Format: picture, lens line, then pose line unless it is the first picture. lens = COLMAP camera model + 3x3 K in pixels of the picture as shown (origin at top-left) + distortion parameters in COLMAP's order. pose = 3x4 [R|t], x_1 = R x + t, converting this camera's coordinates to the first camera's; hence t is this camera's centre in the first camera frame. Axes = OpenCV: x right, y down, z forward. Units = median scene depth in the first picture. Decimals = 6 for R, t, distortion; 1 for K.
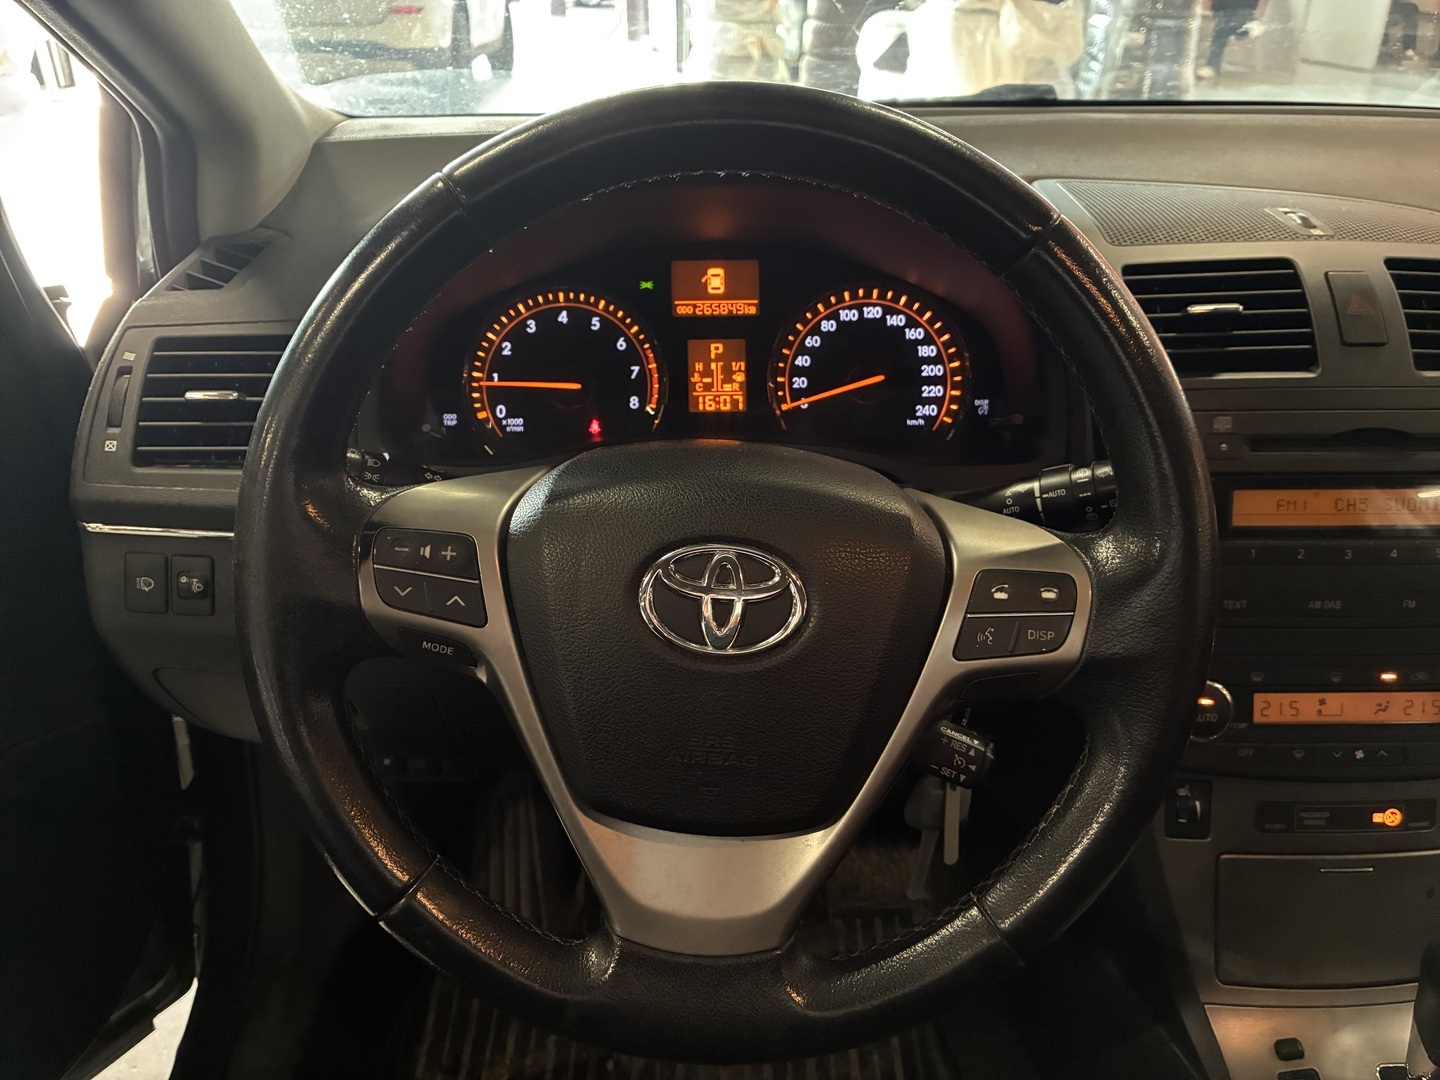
lens RADIAL K [[1156.5, 0, 720.0], [0, 1156.5, 540.0], [0, 0, 1]] dist [0.011499, 0.002348]
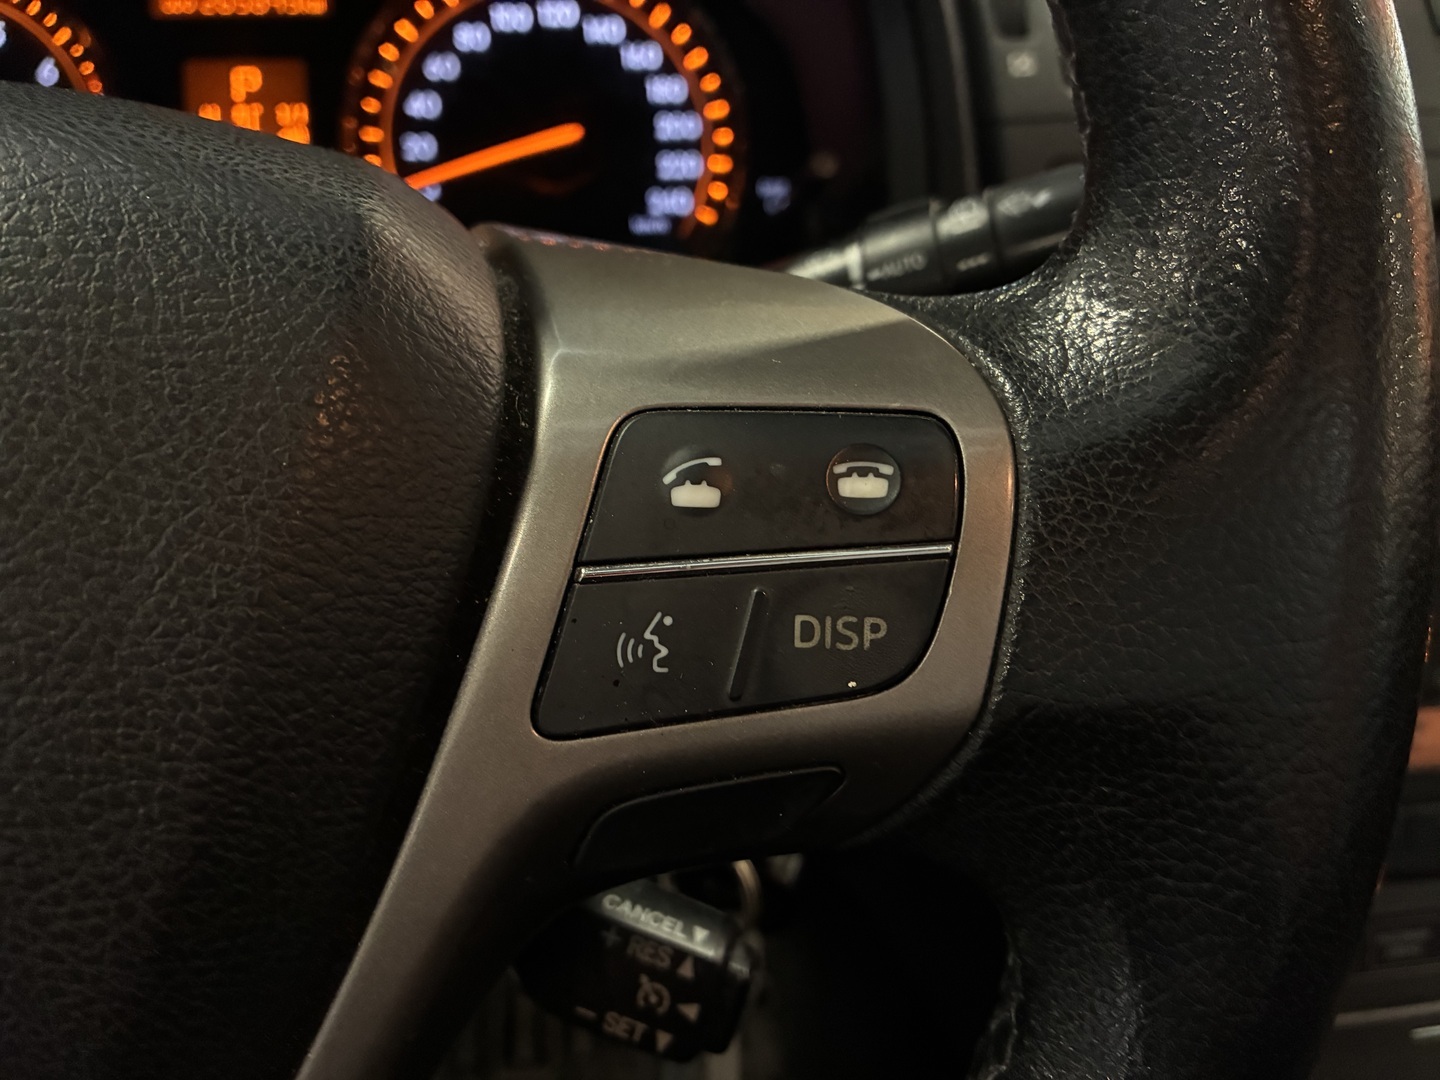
lens RADIAL K [[1156.5, 0, 720.0], [0, 1156.5, 540.0], [0, 0, 1]] dist [0.011499, 0.002348]
pose [[0.994613, -0.038962, 0.096052, 0.148180], [0.038040, 0.999211, 0.011406, 0.037225], [-0.096421, -0.007690, 0.995311, 0.484136]]
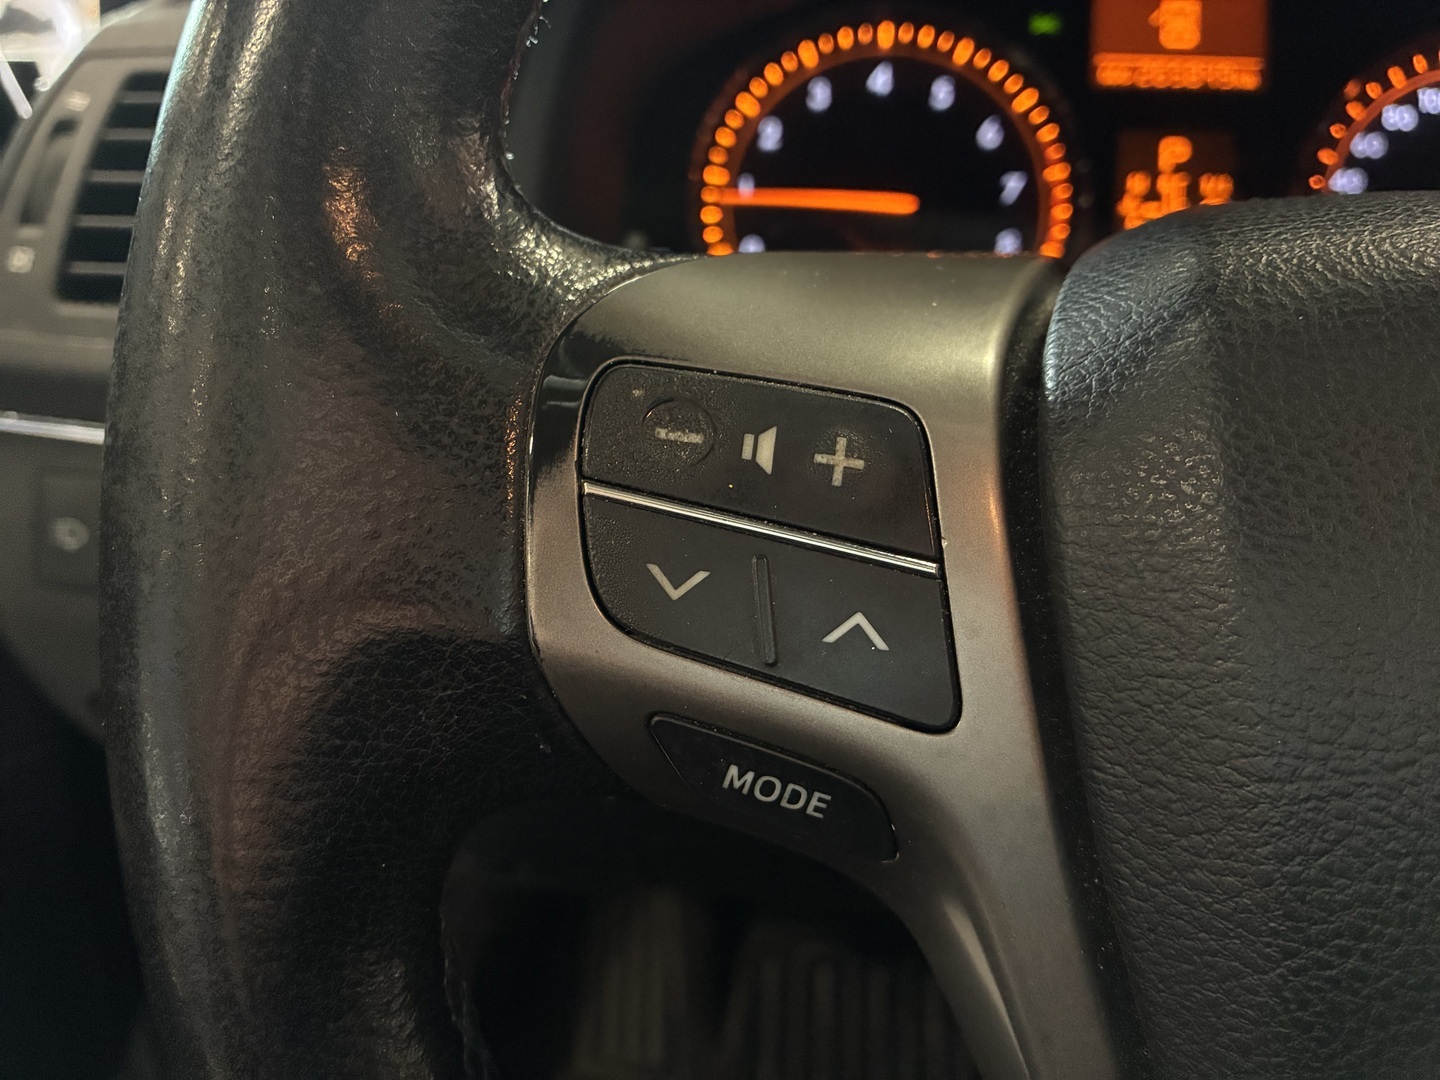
lens RADIAL K [[1156.5, 0, 720.0], [0, 1156.5, 540.0], [0, 0, 1]] dist [0.011499, 0.002348]
pose [[0.995586, 0.066202, -0.066521, -0.162278], [-0.066347, 0.997797, 0.000023, 0.021829], [0.066375, 0.004390, 0.997785, 0.477975]]
